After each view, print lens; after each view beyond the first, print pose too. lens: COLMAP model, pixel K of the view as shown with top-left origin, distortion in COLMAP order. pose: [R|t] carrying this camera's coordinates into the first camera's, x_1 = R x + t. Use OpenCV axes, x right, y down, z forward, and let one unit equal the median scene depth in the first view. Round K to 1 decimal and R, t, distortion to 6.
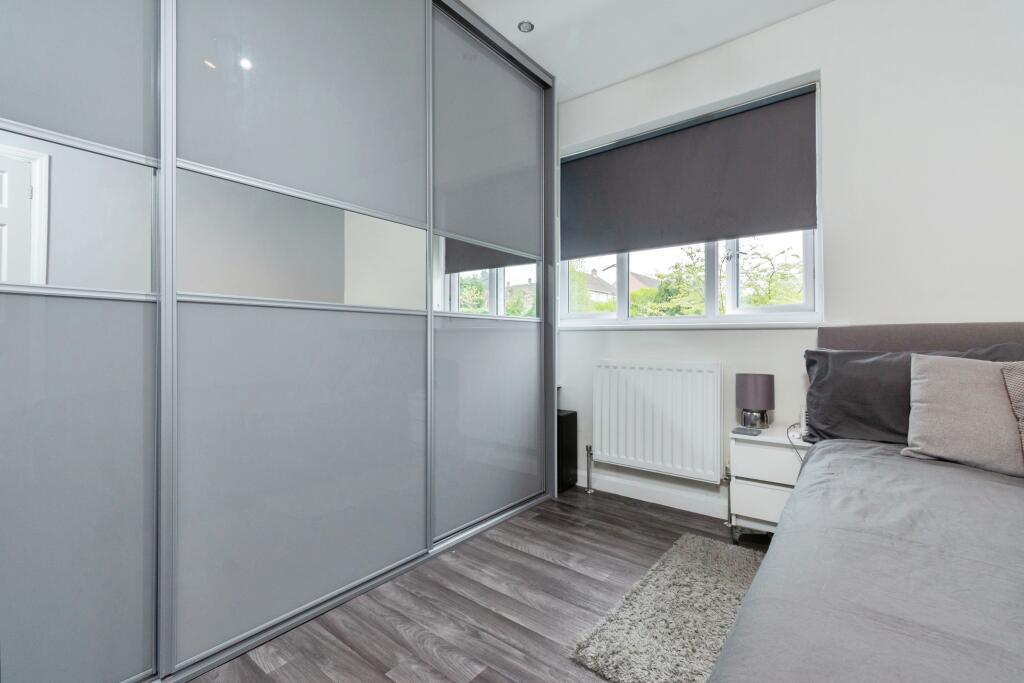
lens RADIAL K [[460.5, 0, 514.2], [0, 460.5, 340.9], [0, 0, 1]] dist [-0.003781, 0.000106]
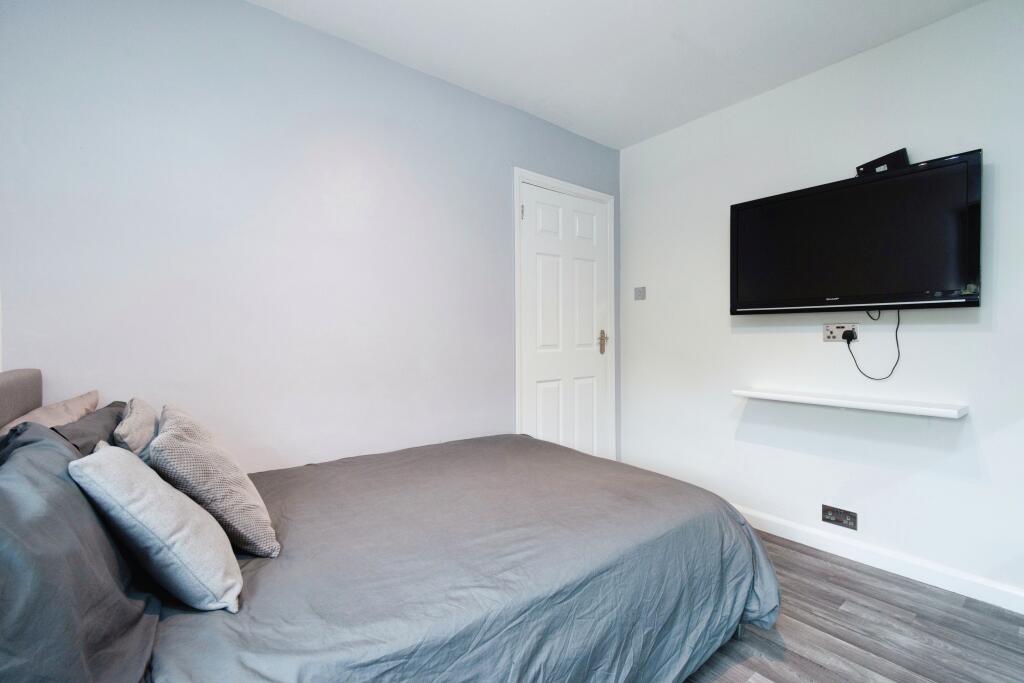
lens RADIAL K [[460.5, 0, 509.5], [0, 460.5, 338.1], [0, 0, 1]] dist [-0.003781, 0.000106]
pose [[-0.971147, 0.007190, 0.238373, 0.497452], [0.008868, 0.999943, 0.005968, -0.156278], [-0.238316, 0.007910, -0.971155, 2.115614]]
